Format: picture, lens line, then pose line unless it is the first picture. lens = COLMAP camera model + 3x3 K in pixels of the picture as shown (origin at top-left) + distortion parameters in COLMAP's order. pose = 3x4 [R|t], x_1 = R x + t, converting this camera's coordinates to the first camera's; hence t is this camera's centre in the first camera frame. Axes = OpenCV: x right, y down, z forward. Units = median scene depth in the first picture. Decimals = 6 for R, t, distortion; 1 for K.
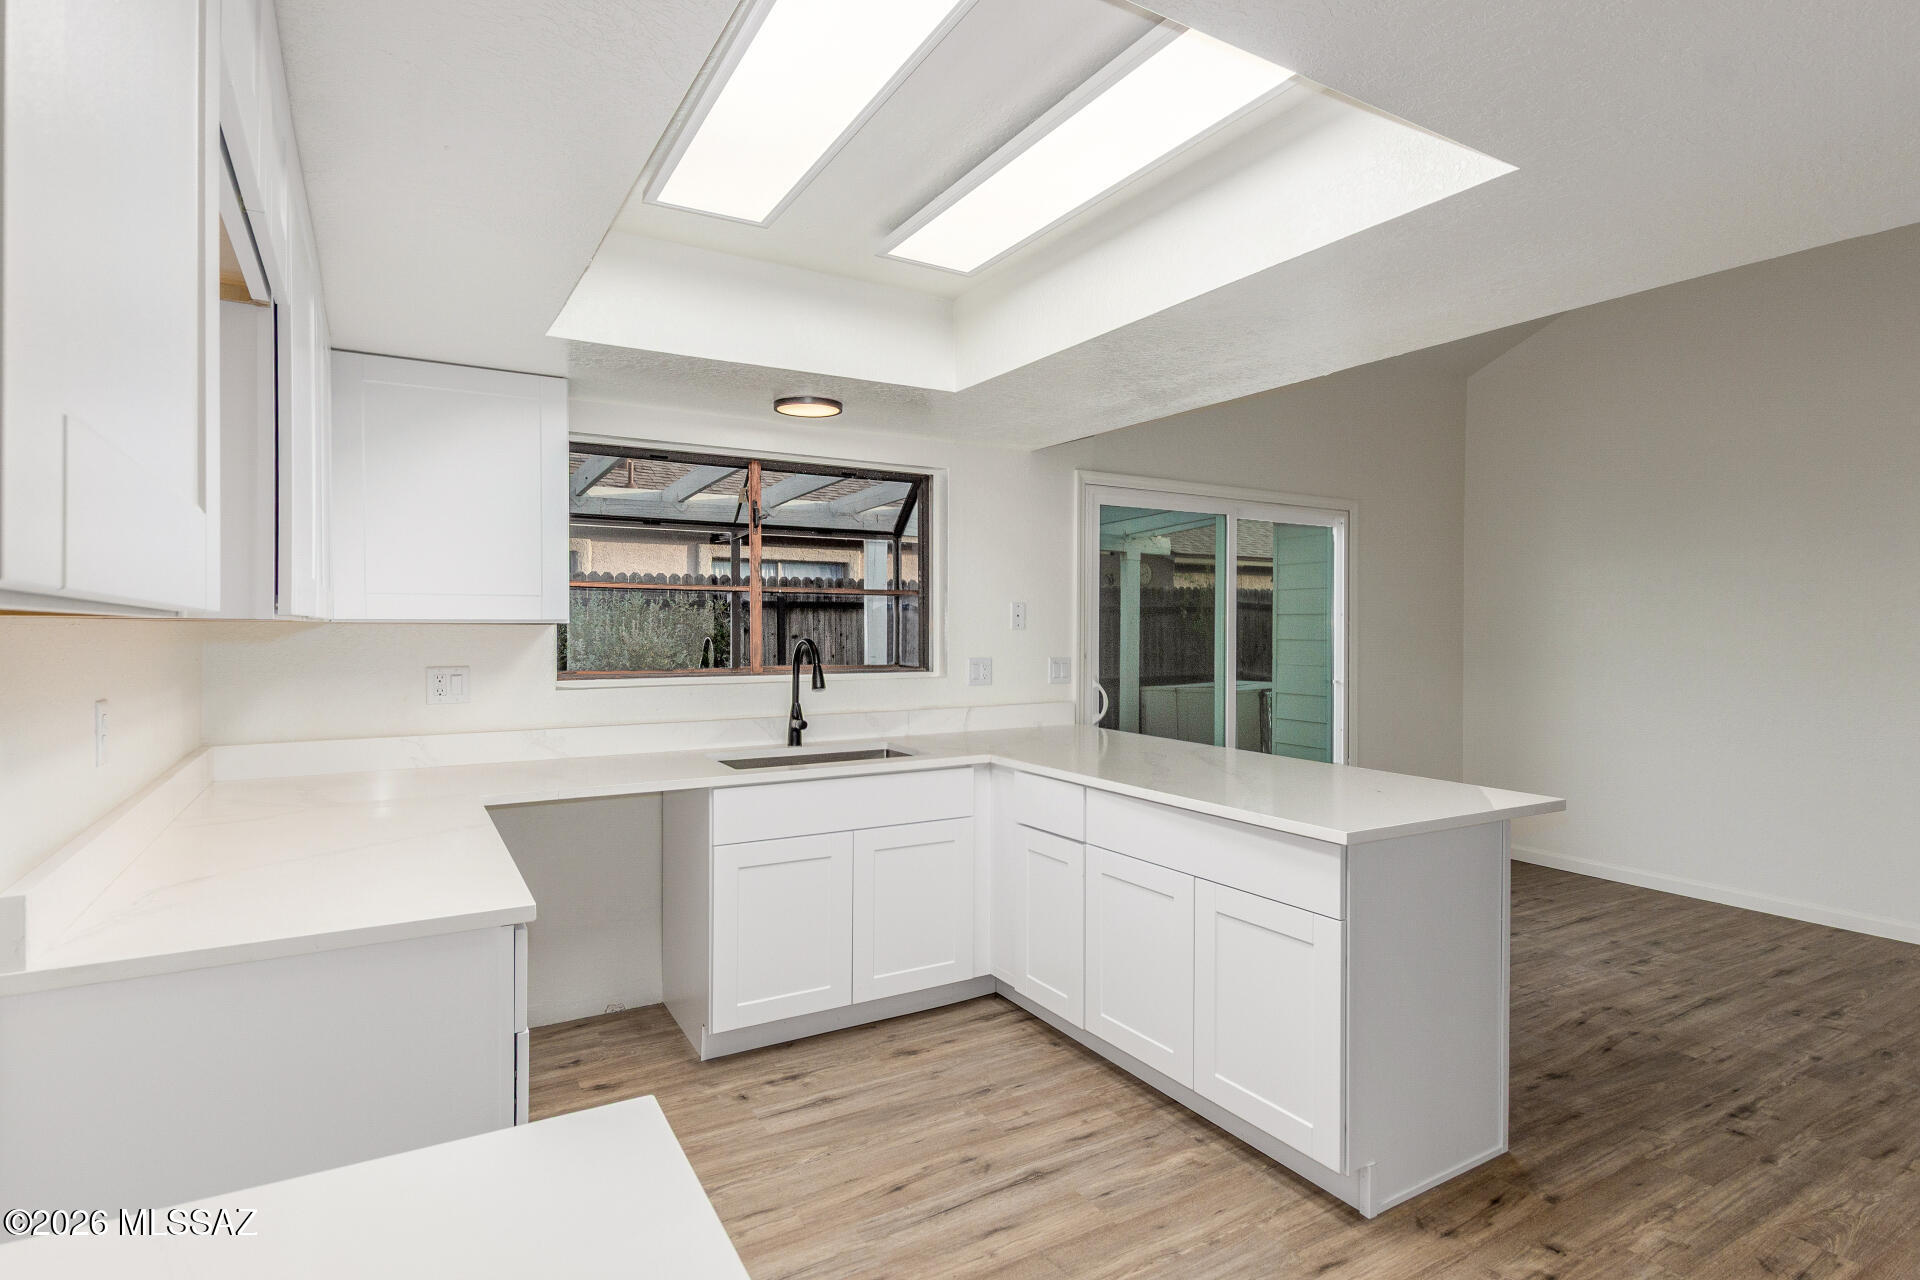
lens RADIAL K [[905.8, 0, 1020.4], [0, 905.8, 641.2], [0, 0, 1]] dist [0.004186, -0.001149]
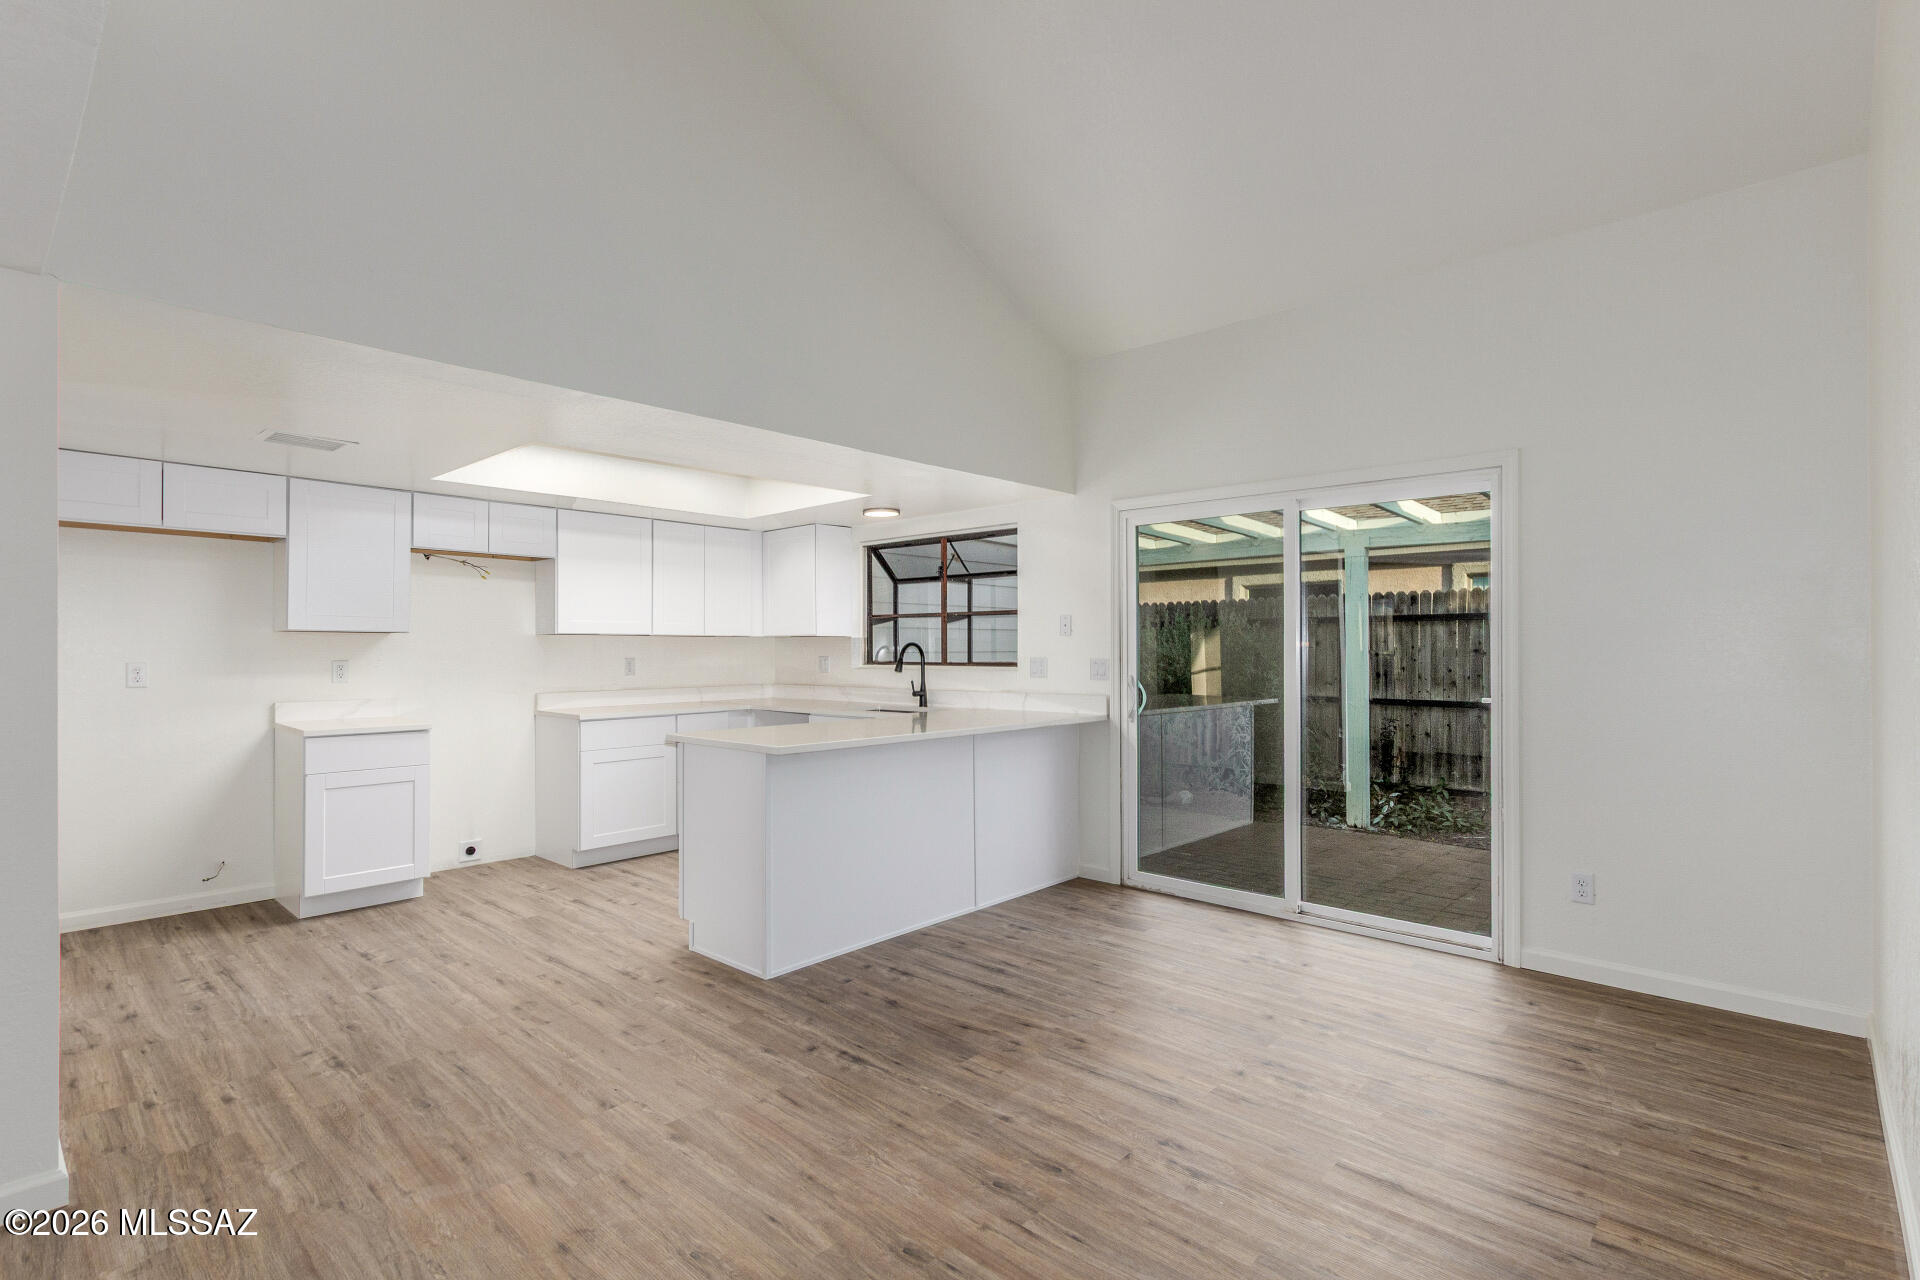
lens RADIAL K [[905.8, 0, 1020.4], [0, 905.8, 641.2], [0, 0, 1]] dist [0.004186, -0.001149]
pose [[0.334599, -0.016063, -0.942224, 1.621898], [-0.011044, 0.999719, -0.020965, 0.030633], [0.942296, 0.017421, 0.334327, 0.695971]]
